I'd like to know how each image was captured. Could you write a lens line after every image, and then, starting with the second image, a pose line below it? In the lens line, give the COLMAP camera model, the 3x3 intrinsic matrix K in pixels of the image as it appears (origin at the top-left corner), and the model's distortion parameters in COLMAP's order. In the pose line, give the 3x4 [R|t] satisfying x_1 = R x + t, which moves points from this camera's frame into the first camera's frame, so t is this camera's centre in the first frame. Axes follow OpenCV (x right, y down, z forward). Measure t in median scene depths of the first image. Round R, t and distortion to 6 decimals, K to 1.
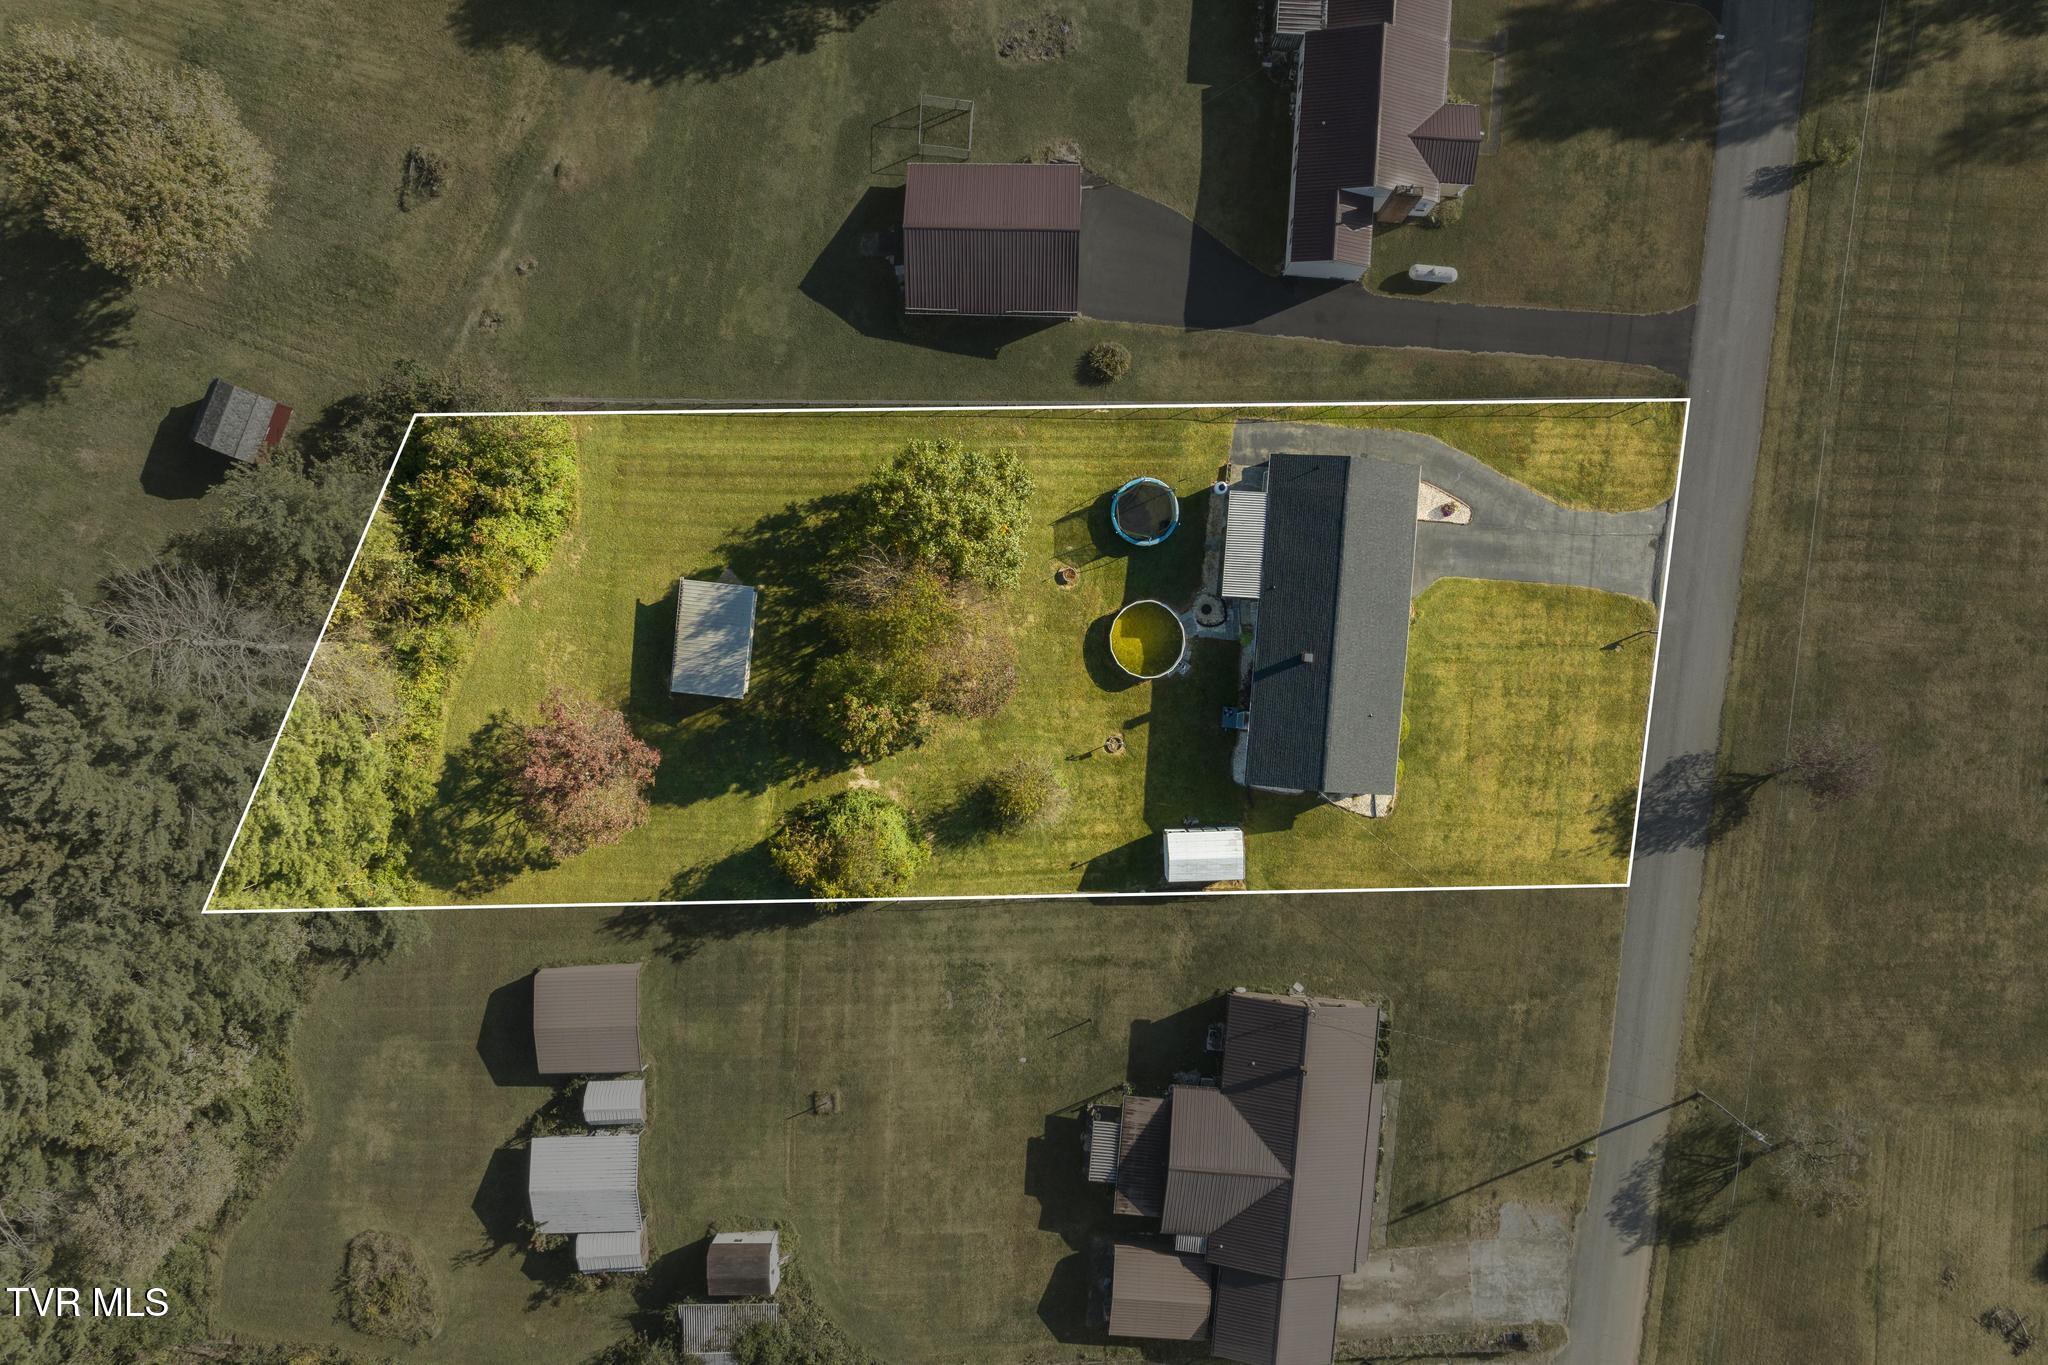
lens RADIAL K [[1438.4, 0, 1021.8], [0, 1438.4, 680.3], [0, 0, 1]] dist [-0.039803, 0.007582]
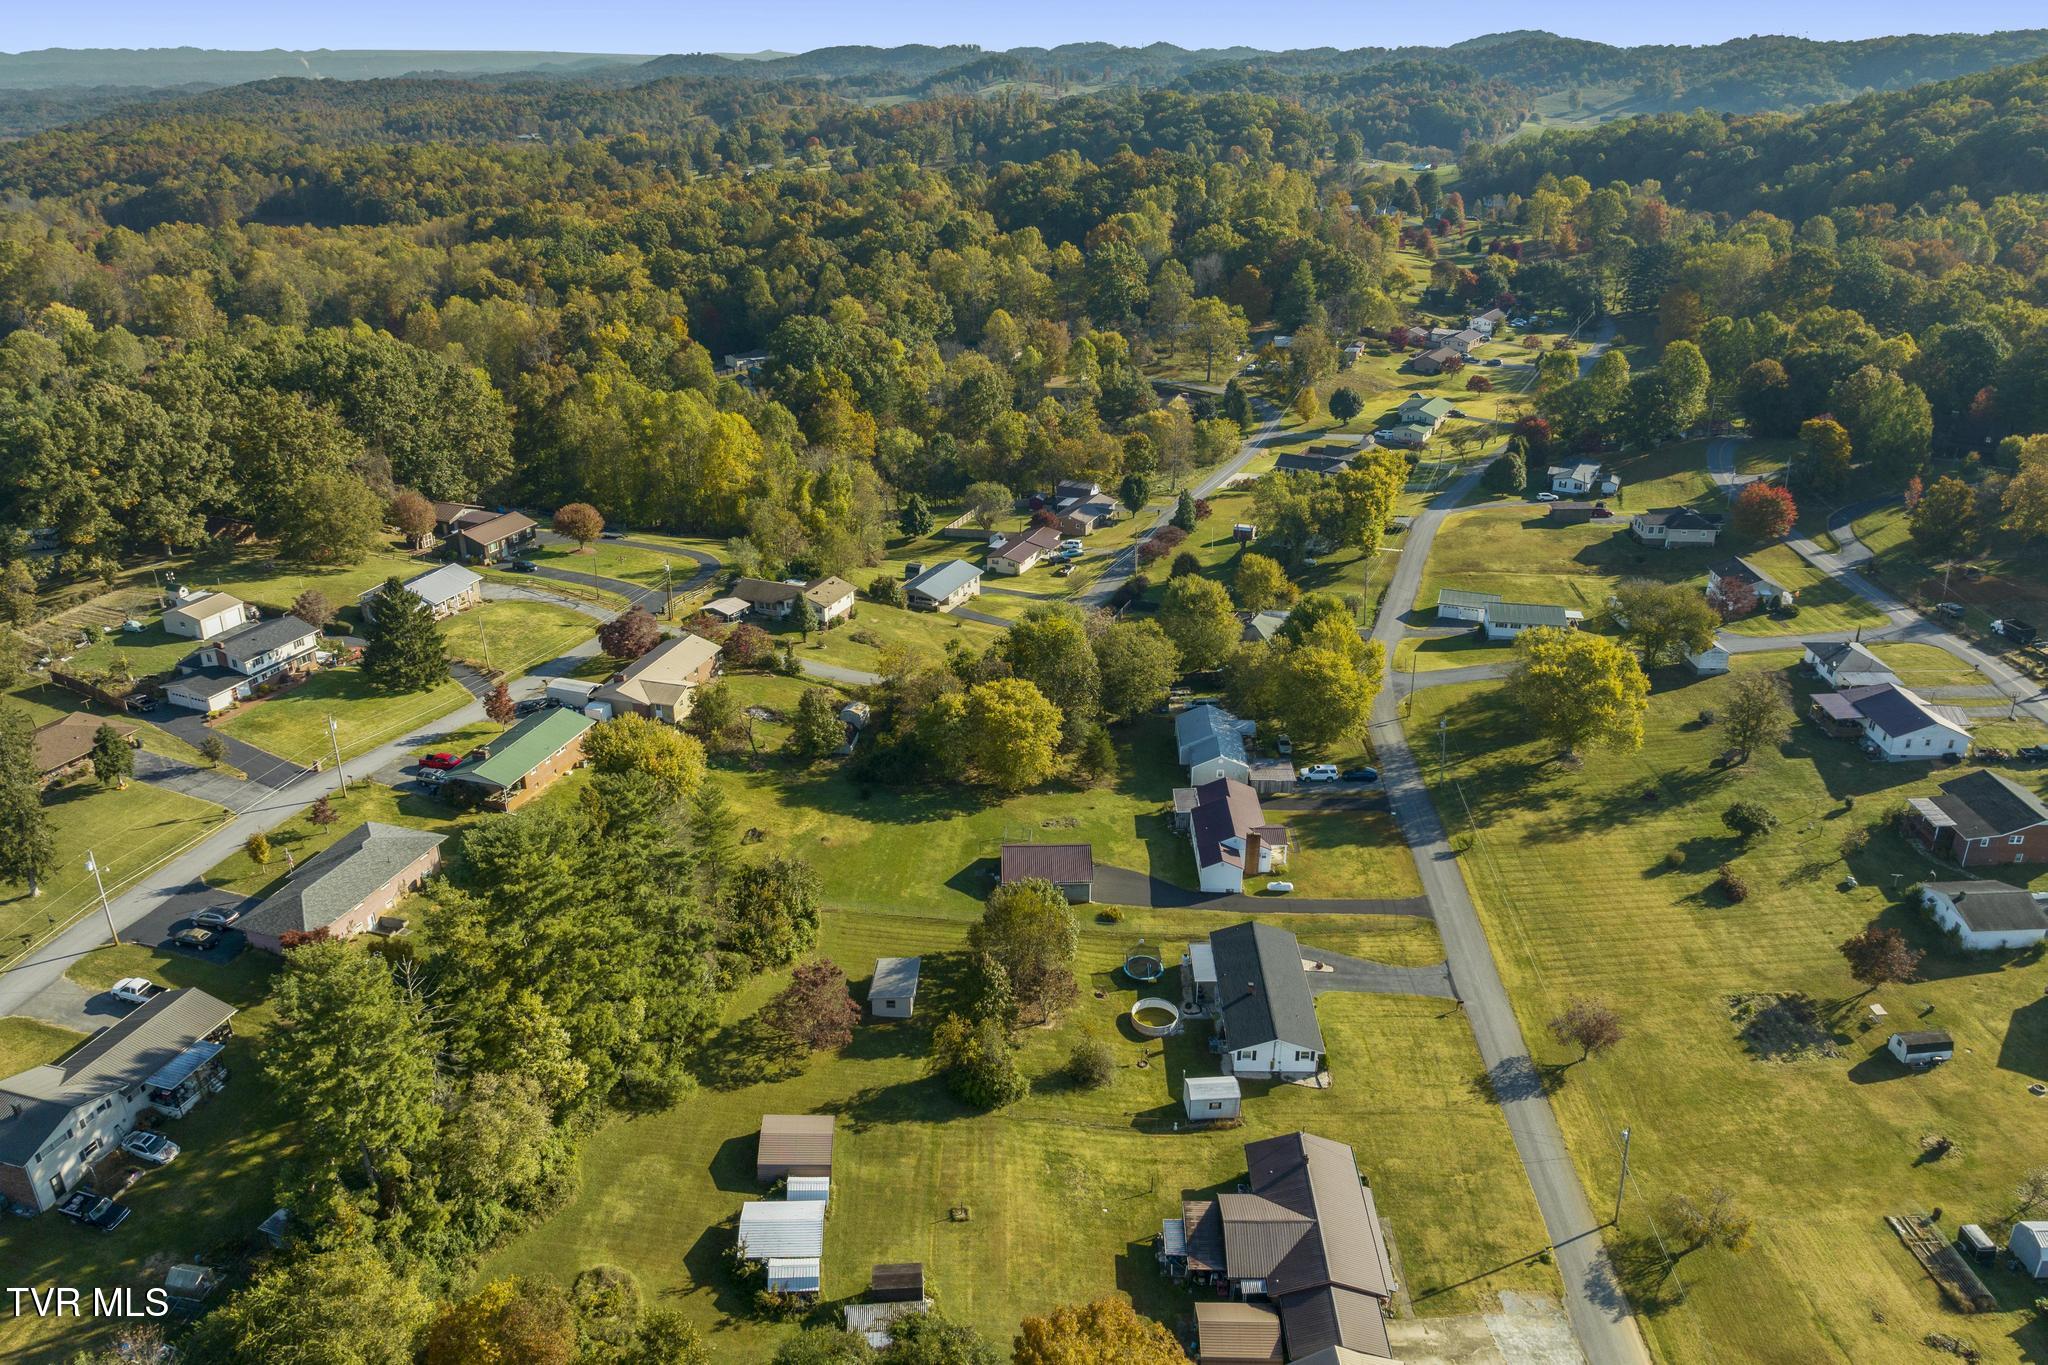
lens RADIAL K [[1438.4, 0, 1039.5], [0, 1438.4, 630.1], [0, 0, 1]] dist [-0.039803, 0.007582]
pose [[0.998147, -0.008003, 0.060326, -0.139062], [0.059204, 0.357008, -0.932223, 1.340140], [-0.014077, 0.934067, 0.356821, 0.020136]]
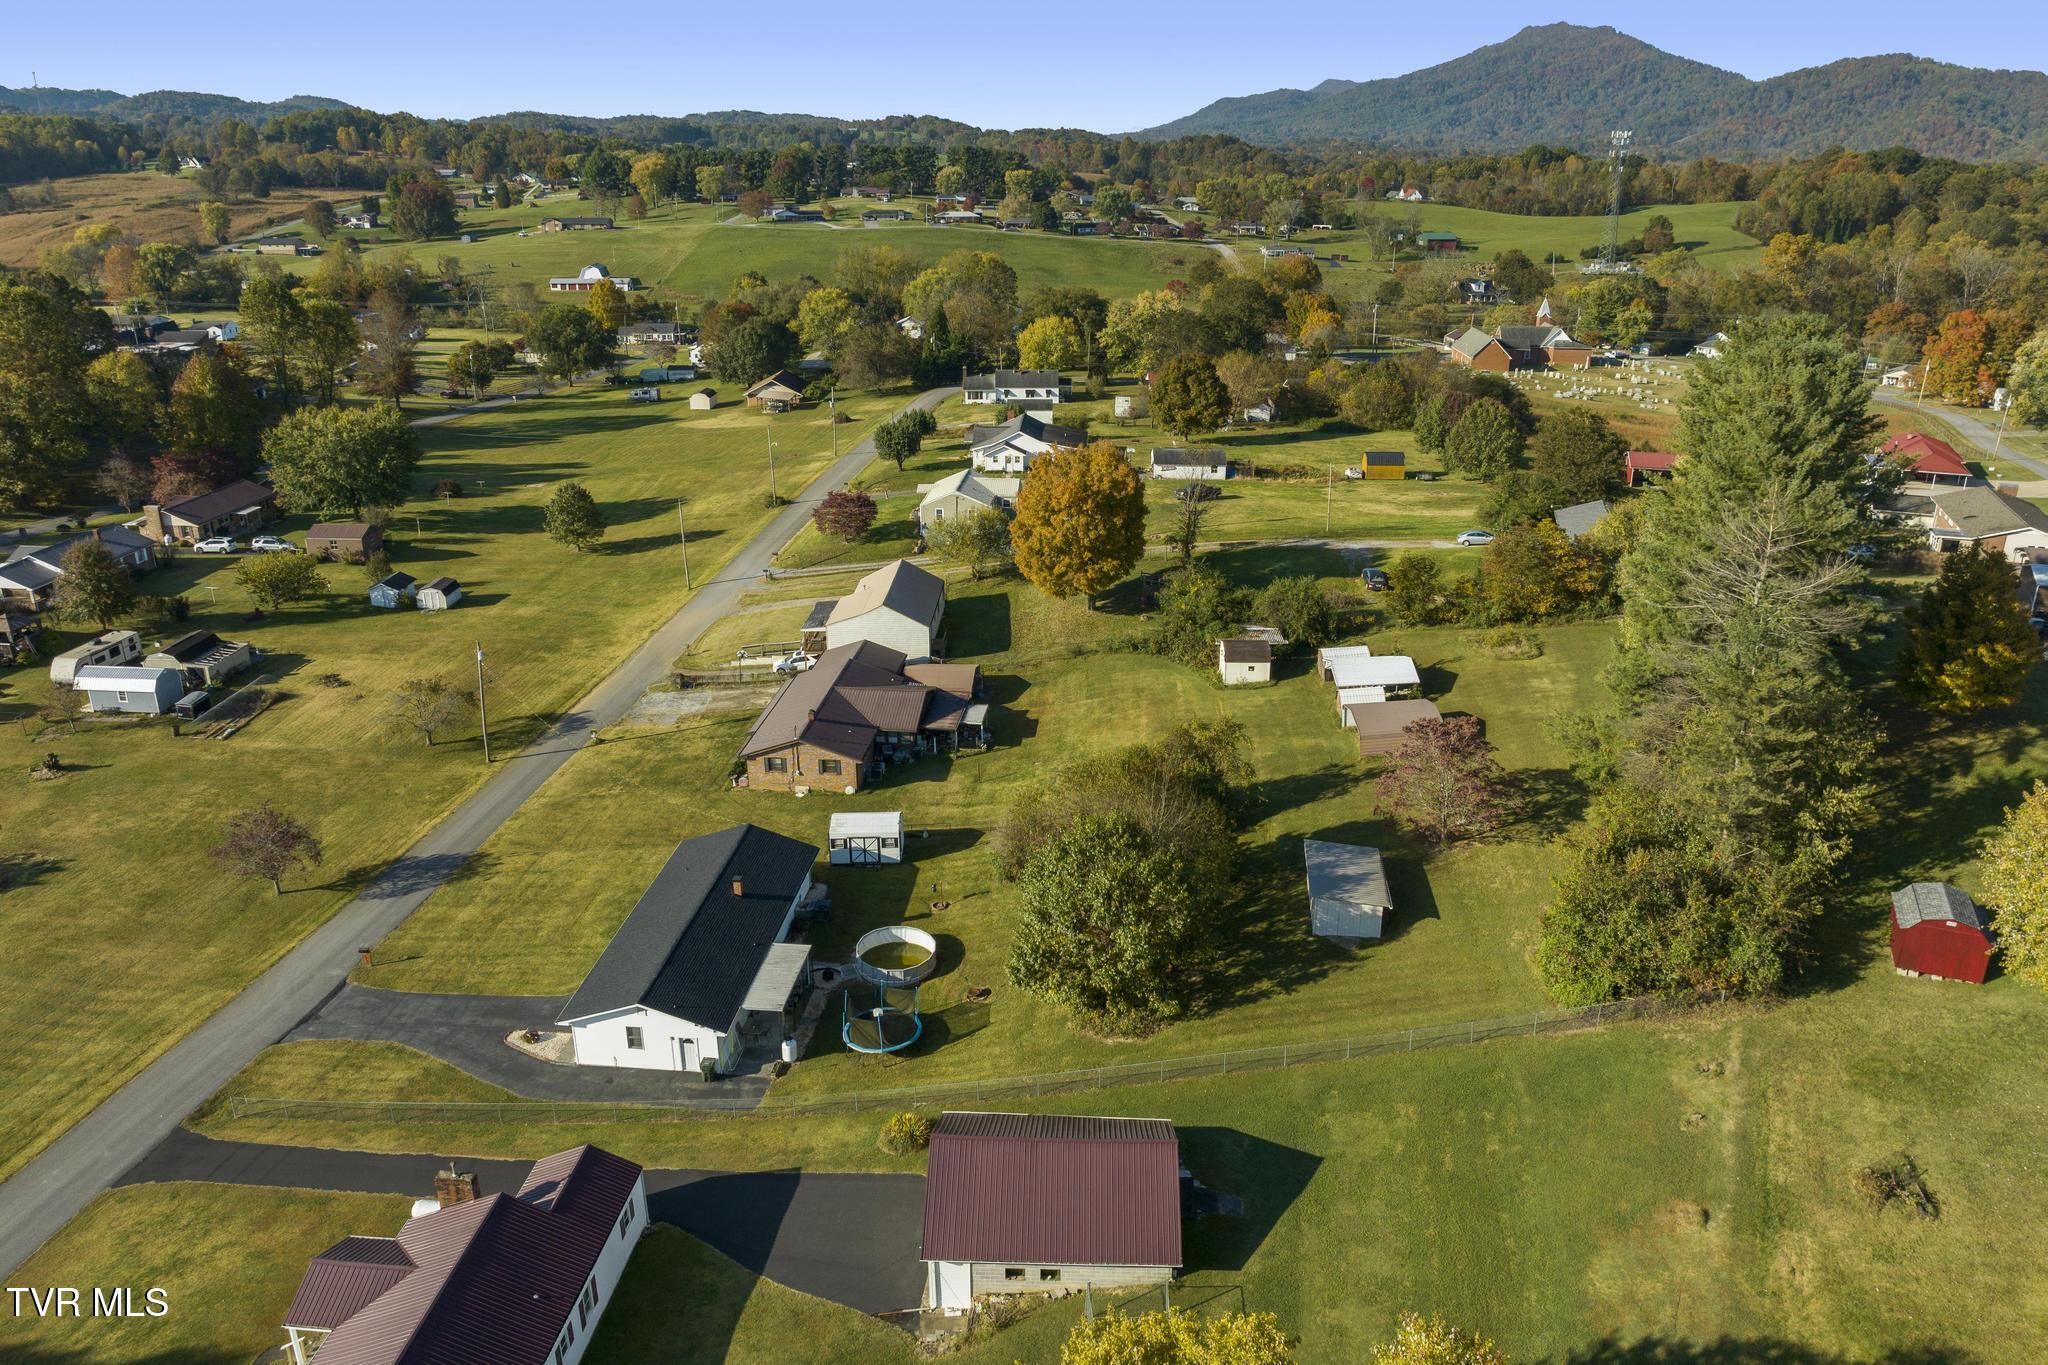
lens RADIAL K [[1438.4, 0, 1036.9], [0, 1438.4, 665.0], [0, 0, 1]] dist [-0.039803, 0.007582]
pose [[-0.999697, 0.004915, 0.024118, -0.028637], [0.020663, -0.364794, 0.930859, -0.850774], [0.013373, 0.931075, 0.364582, 0.491917]]
